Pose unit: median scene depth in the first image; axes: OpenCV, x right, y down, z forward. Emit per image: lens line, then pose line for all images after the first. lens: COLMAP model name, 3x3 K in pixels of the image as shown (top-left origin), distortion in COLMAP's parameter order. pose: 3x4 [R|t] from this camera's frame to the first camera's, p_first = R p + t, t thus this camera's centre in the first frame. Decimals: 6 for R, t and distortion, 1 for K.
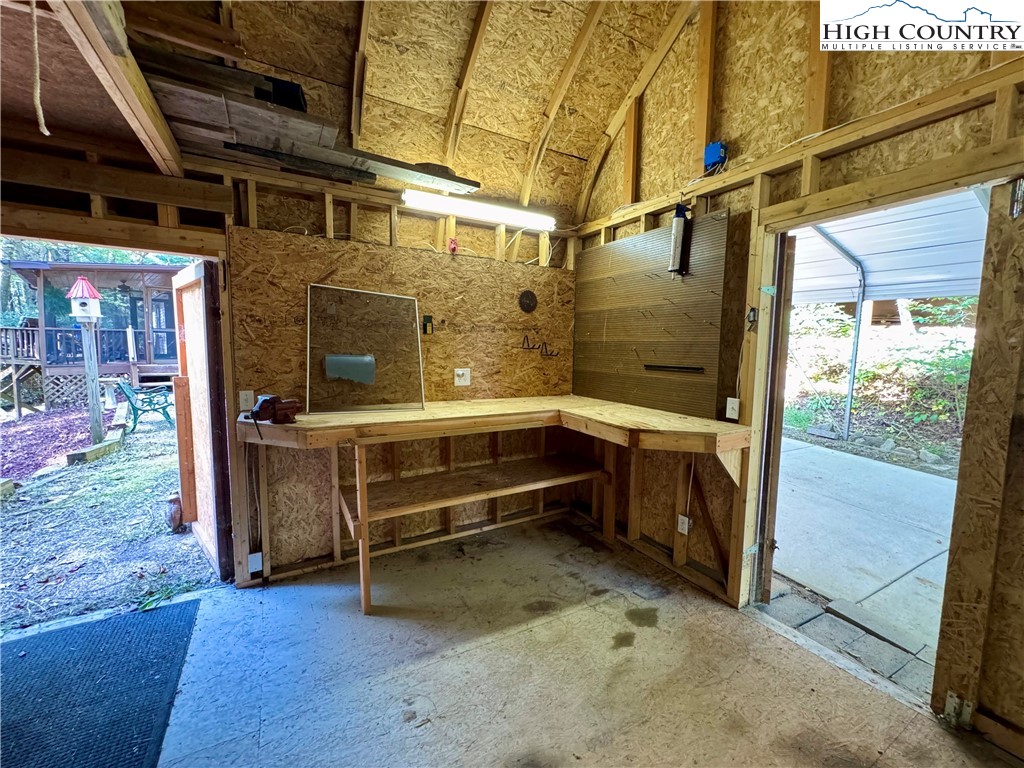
lens RADIAL K [[407.7, 0, 510.6], [0, 407.7, 384.7], [0, 0, 1]] dist [-0.004513, 0.000339]
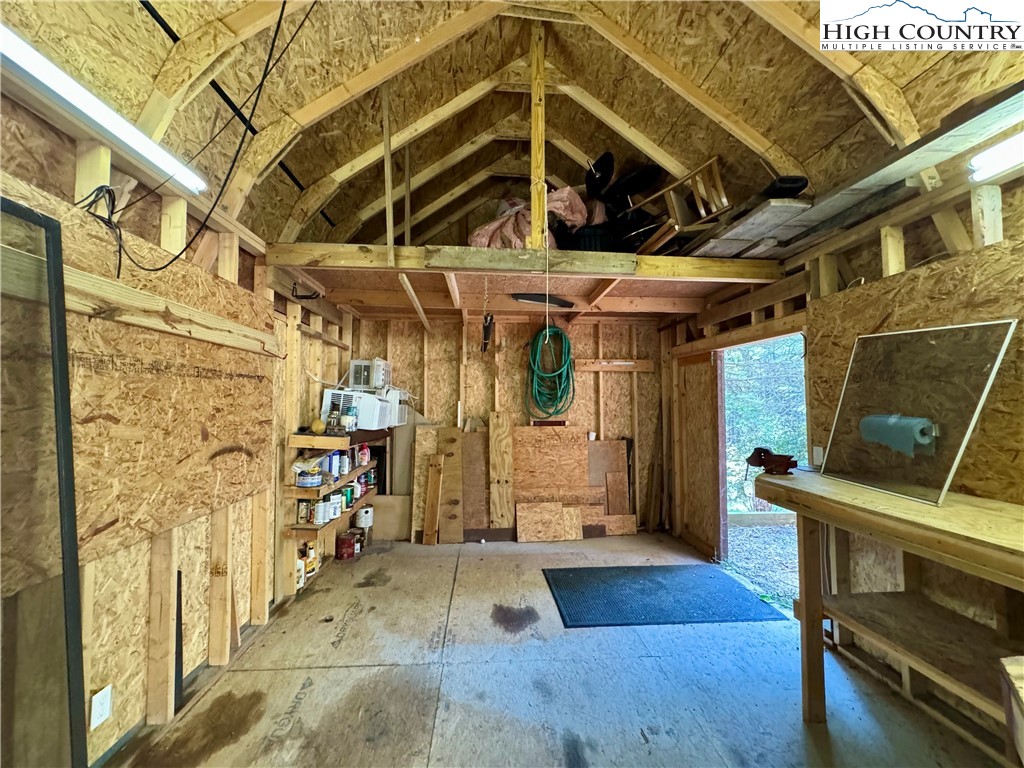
lens RADIAL K [[407.7, 0, 512.3], [0, 407.7, 385.1], [0, 0, 1]] dist [-0.004513, 0.000339]
pose [[-0.429412, -0.056515, -0.901339, 0.680912], [-0.091224, 0.995650, -0.018968, -0.054061], [0.898489, 0.074079, -0.432700, 0.733429]]
